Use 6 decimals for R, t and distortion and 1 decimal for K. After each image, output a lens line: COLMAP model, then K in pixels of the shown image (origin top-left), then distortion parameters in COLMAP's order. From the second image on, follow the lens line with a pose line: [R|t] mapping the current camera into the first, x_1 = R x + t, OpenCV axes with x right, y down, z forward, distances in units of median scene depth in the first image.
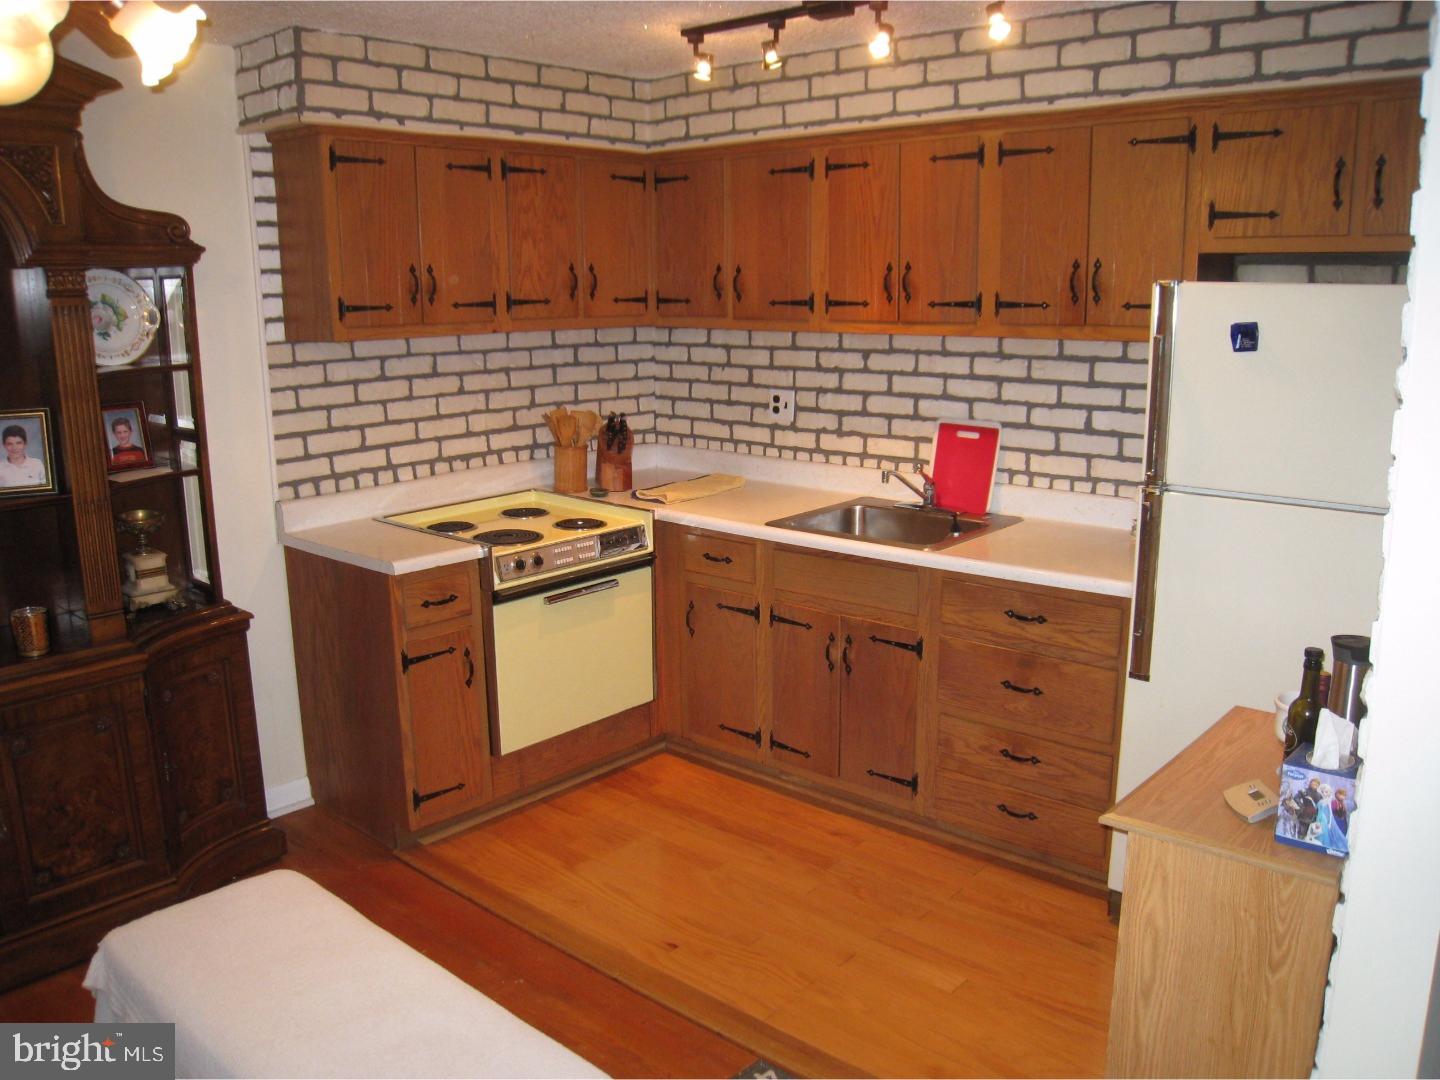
lens RADIAL K [[1187.7, 0, 689.9], [0, 1187.7, 572.6], [0, 0, 1]] dist [-0.153037, 0.090907]
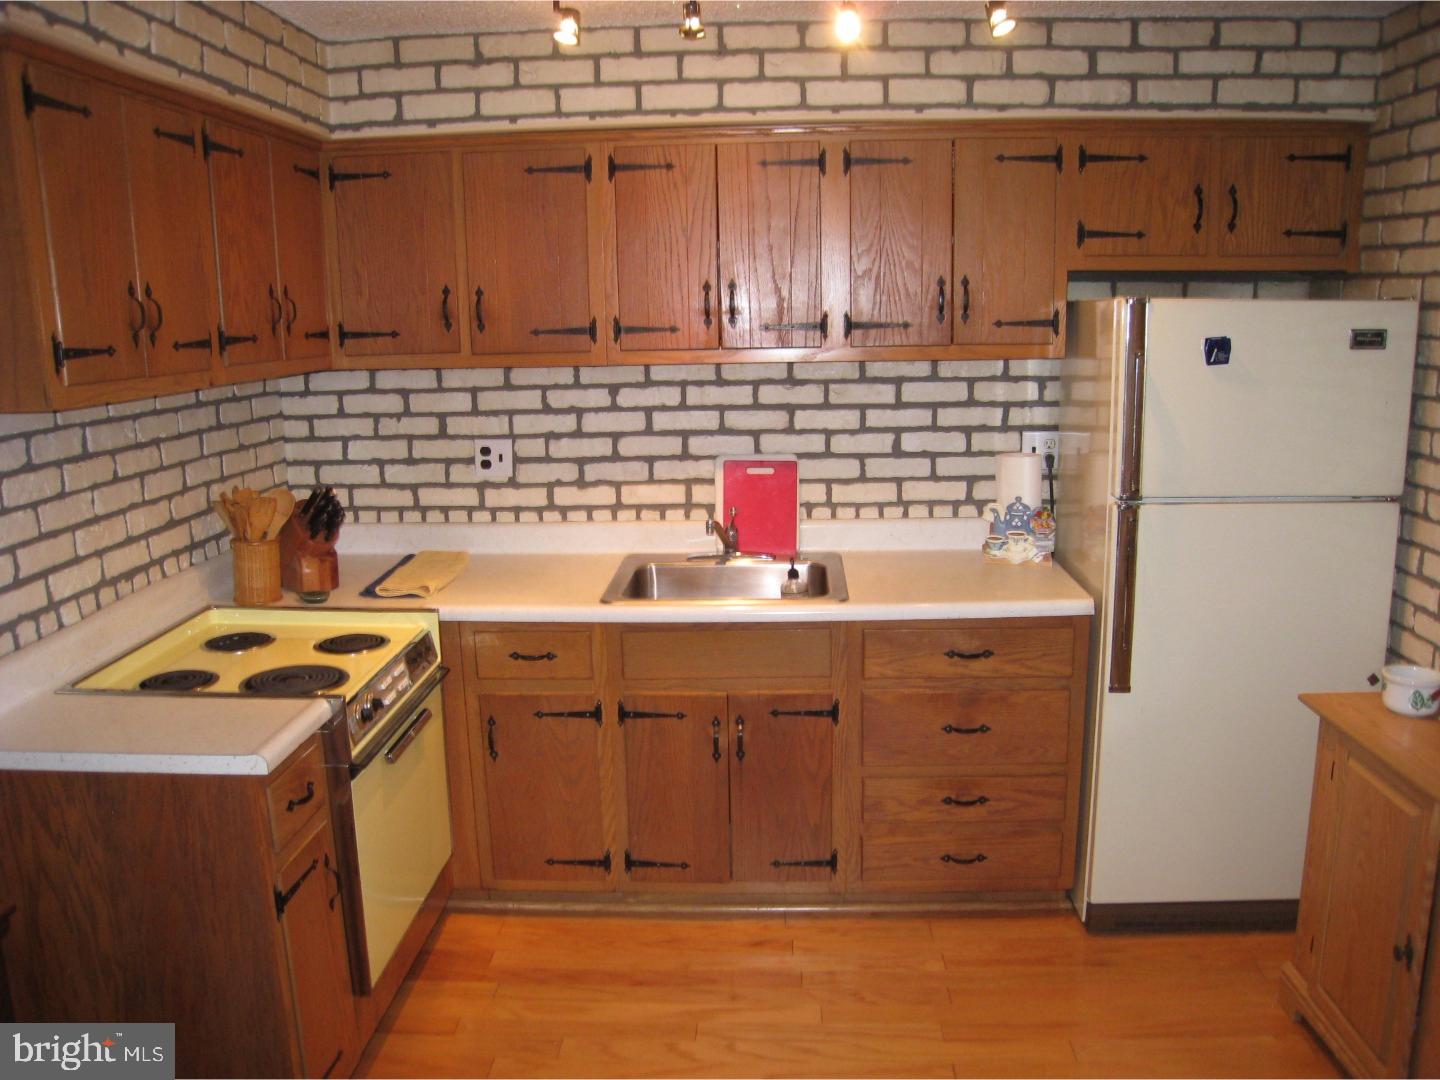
lens RADIAL K [[1187.7, 0, 679.2], [0, 1187.7, 574.3], [0, 0, 1]] dist [-0.153037, 0.090907]
pose [[0.774842, -0.142218, 0.615950, -0.402614], [0.159373, 0.986839, 0.027369, -0.076159], [-0.611736, 0.076960, 0.787310, 0.336864]]
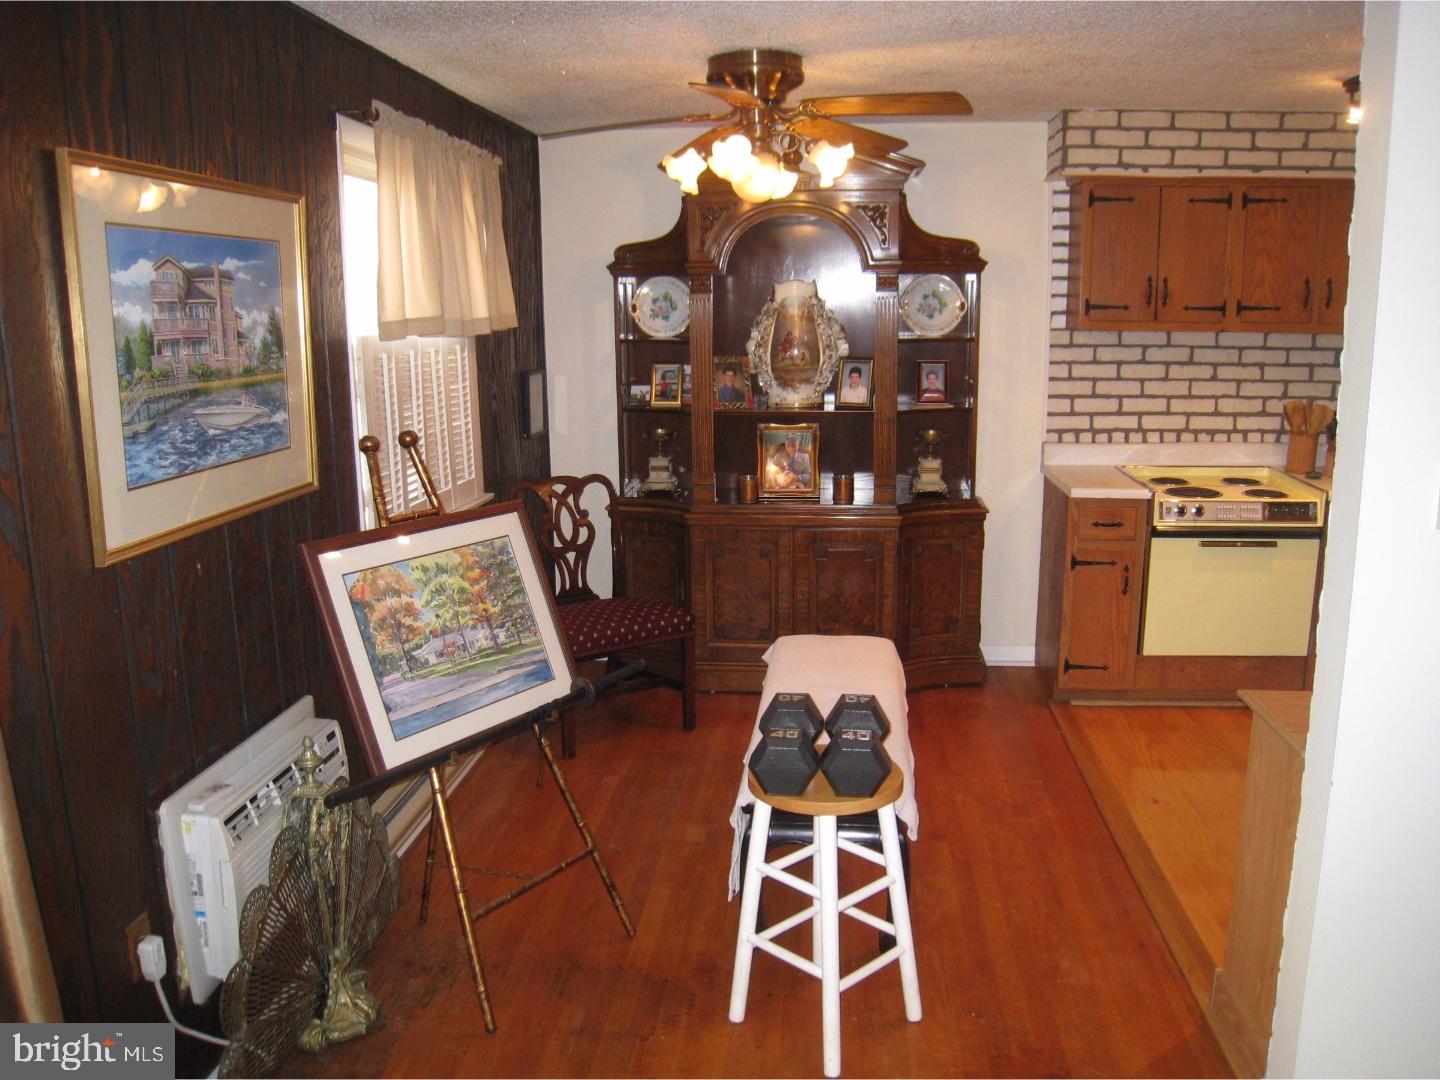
lens RADIAL K [[1187.7, 0, 712.2], [0, 1187.7, 575.5], [0, 0, 1]] dist [-0.153037, 0.090907]
pose [[0.593407, 0.187645, -0.782725, 0.547175], [-0.185071, 0.978200, 0.094199, 0.037169], [0.783337, 0.088961, 0.615198, -0.165060]]
